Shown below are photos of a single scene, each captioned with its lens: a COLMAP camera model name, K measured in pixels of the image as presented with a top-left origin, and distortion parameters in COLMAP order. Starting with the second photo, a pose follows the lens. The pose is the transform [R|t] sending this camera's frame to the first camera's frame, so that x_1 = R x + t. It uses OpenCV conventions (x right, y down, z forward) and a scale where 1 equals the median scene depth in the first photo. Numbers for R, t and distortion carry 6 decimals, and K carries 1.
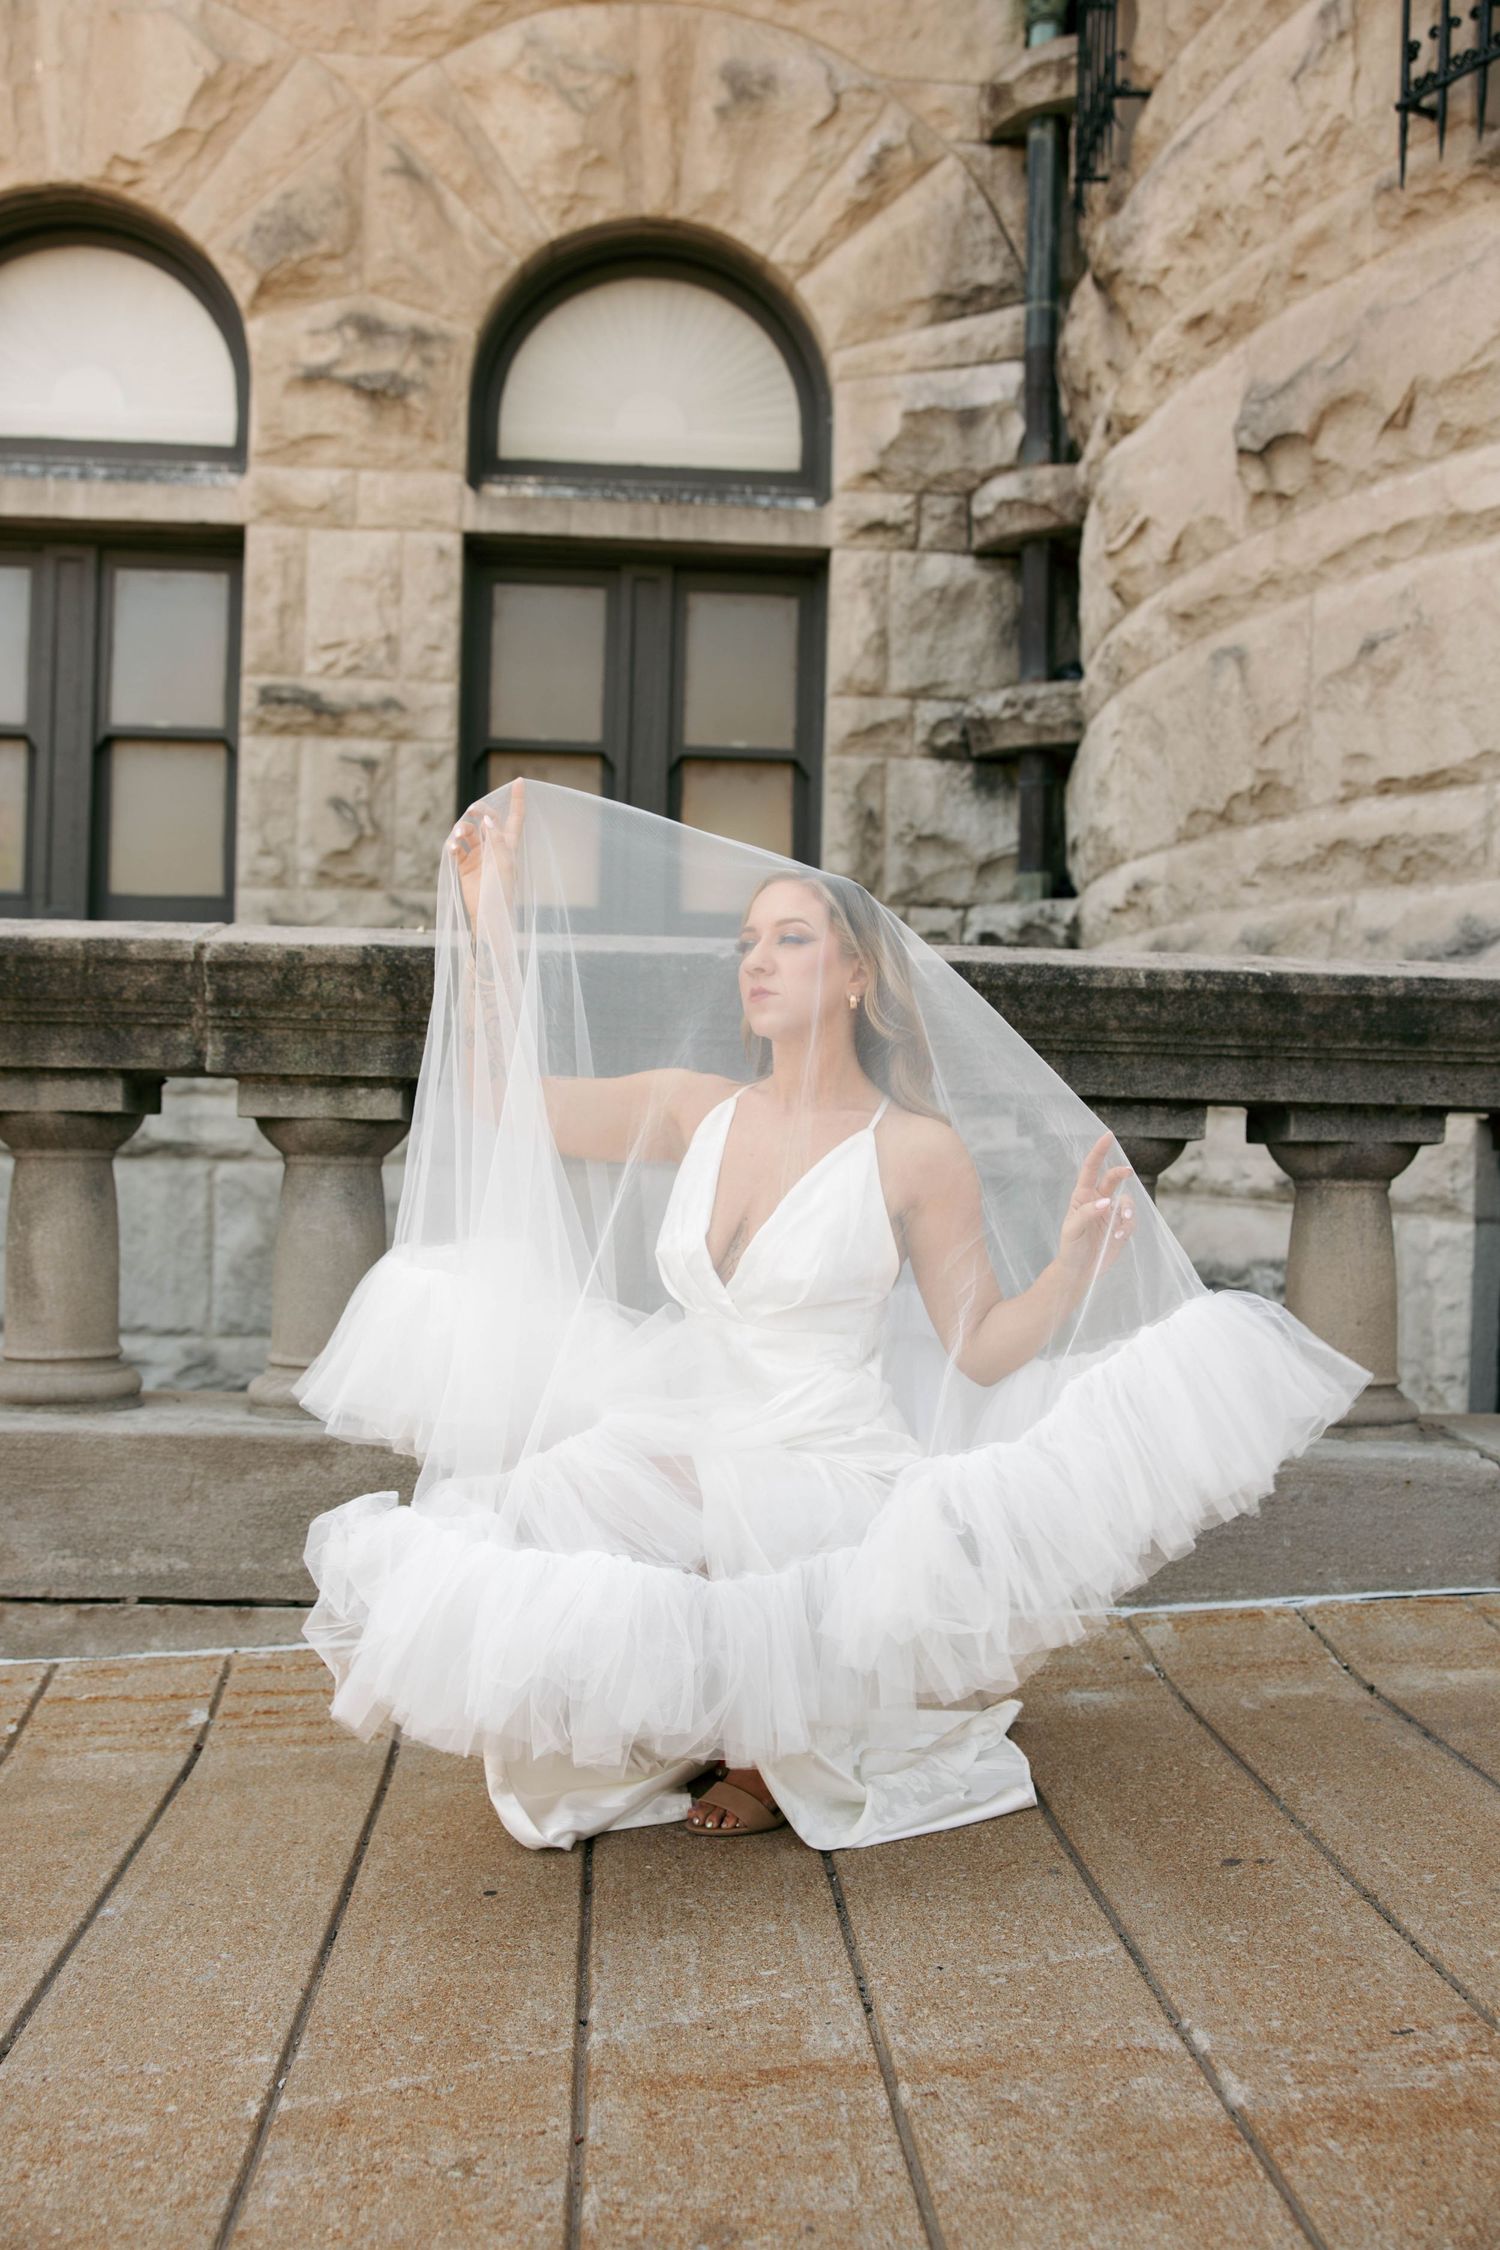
lens RADIAL K [[2024.5, 0, 730.6], [0, 2024.5, 1128.9], [0, 0, 1]] dist [-0.078479, 0.132159]
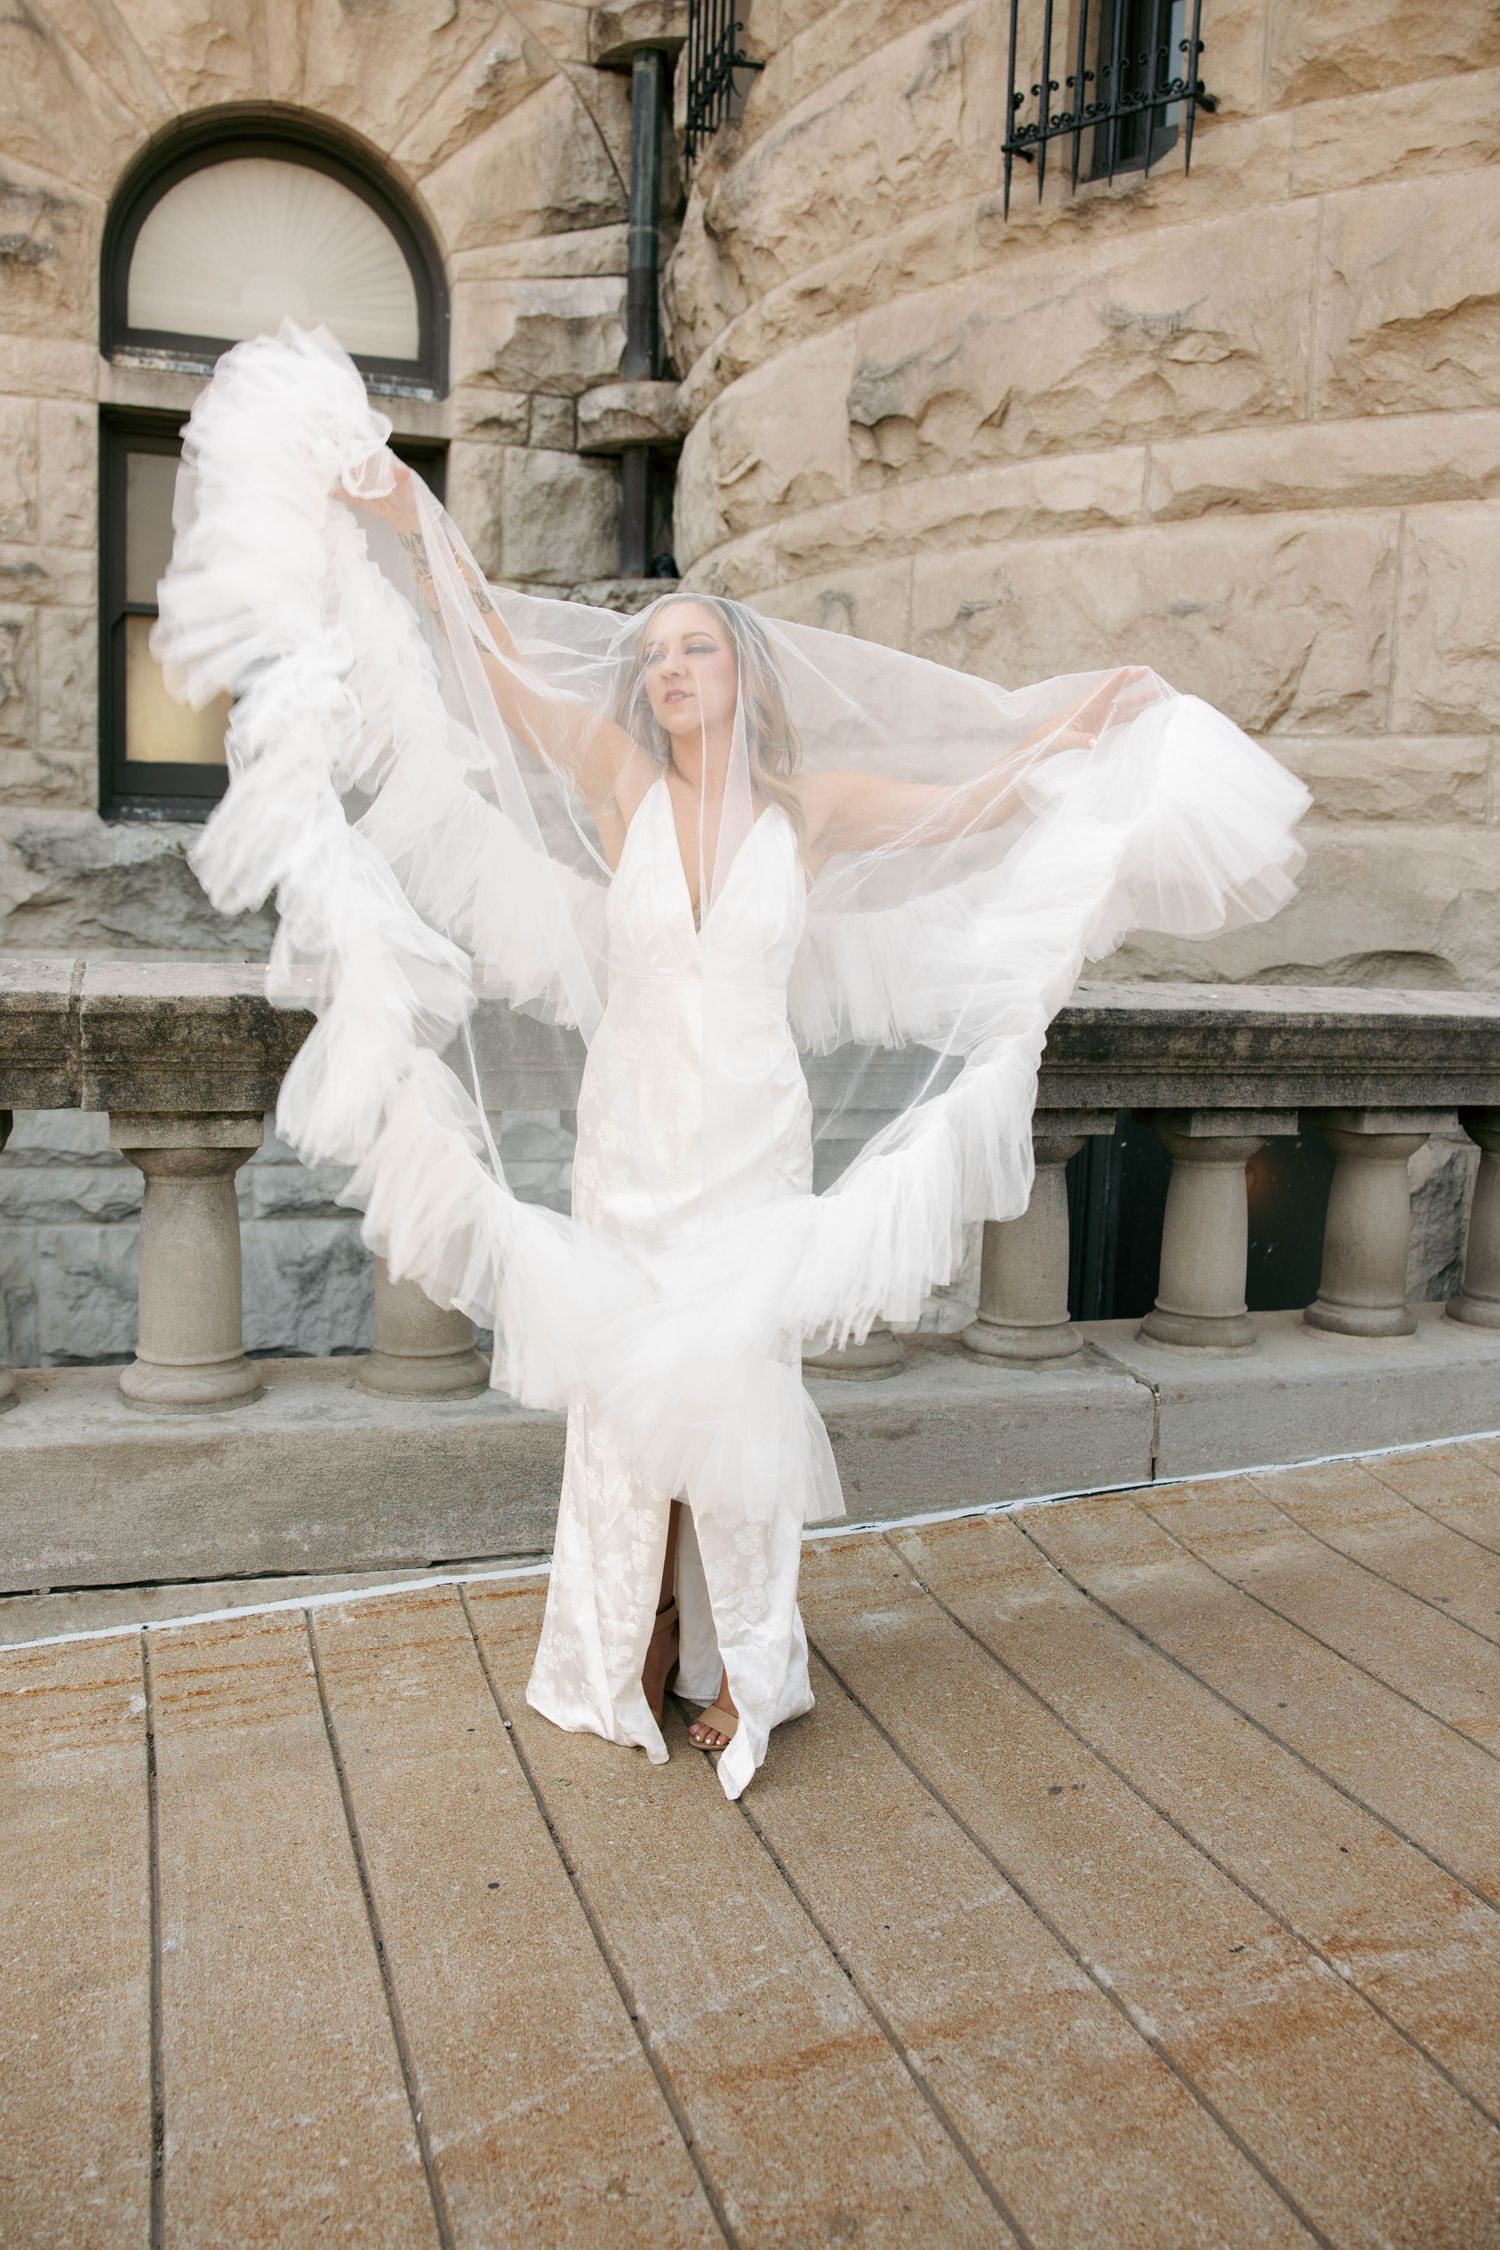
lens RADIAL K [[1780.7, 0, 729.0], [0, 1780.7, 1113.1], [0, 0, 1]] dist [-0.116201, 0.122491]
pose [[0.965486, -0.024890, 0.259264, -0.067274], [-0.010678, 0.990804, 0.134883, -0.063059], [-0.260237, -0.132996, 0.956341, 0.002356]]
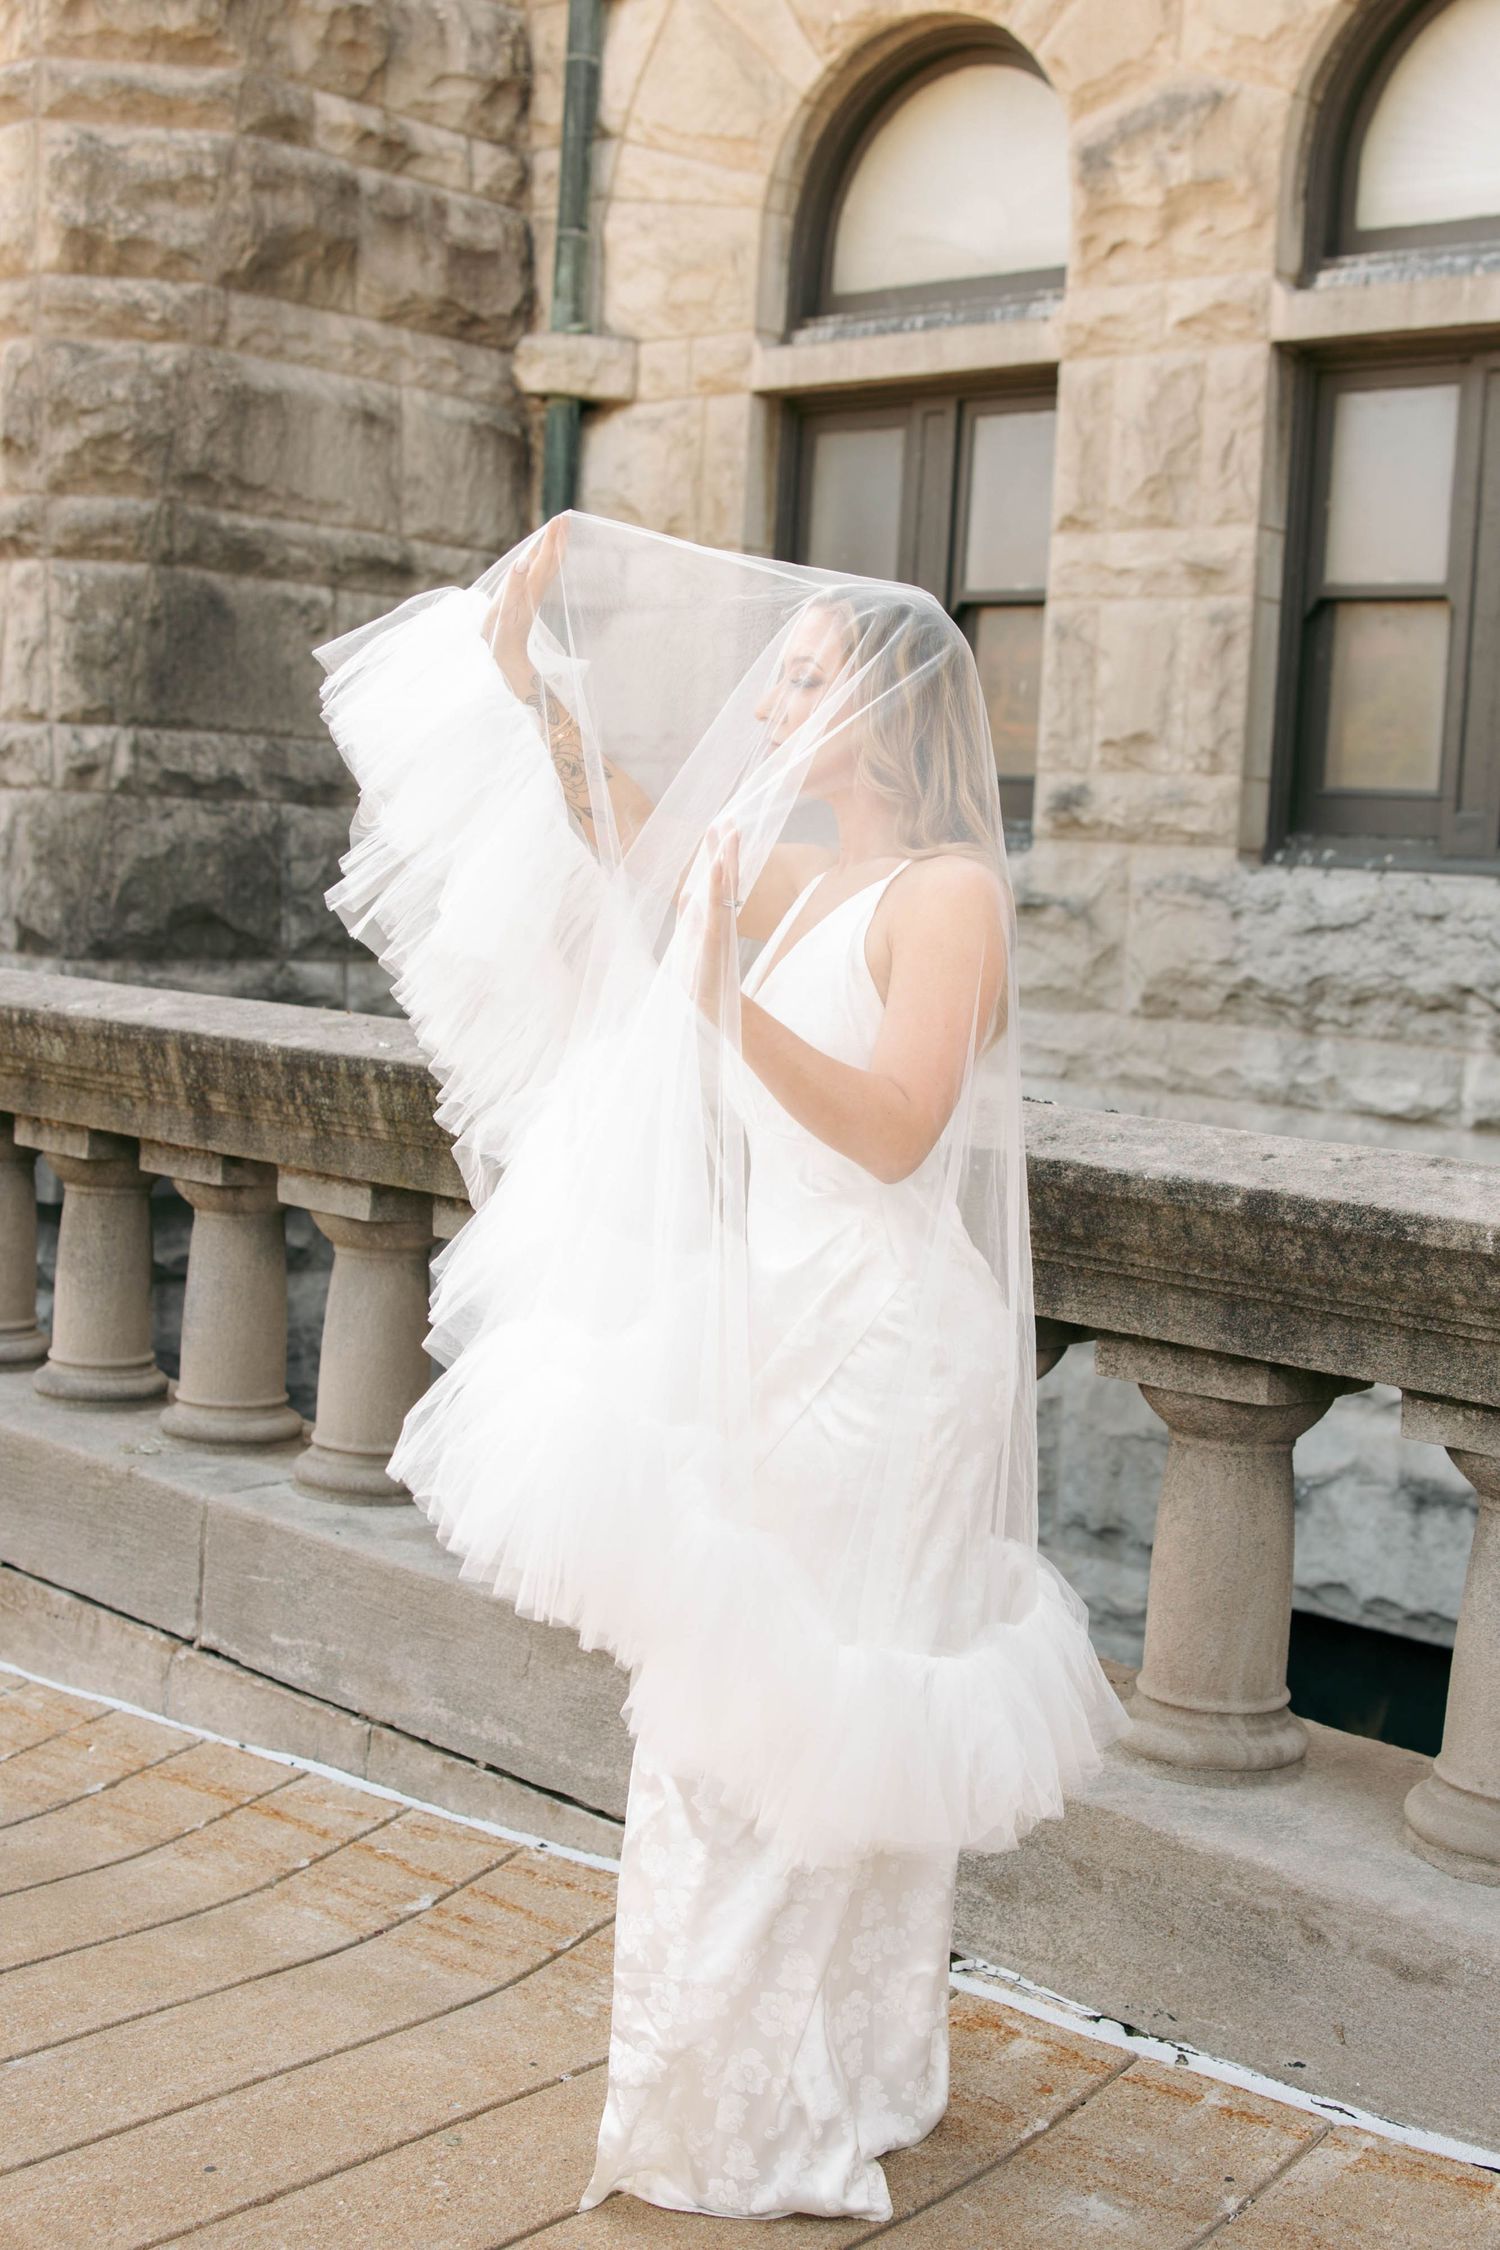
lens RADIAL K [[2701.0, 0, 868.0], [0, 2701.0, 1097.0], [0, 0, 1]] dist [-0.104967, 0.103198]
pose [[0.715137, 0.077456, -0.694680, 0.273827], [-0.039649, 0.996736, 0.070318, -0.071706], [0.697859, -0.022744, 0.715874, 0.079602]]
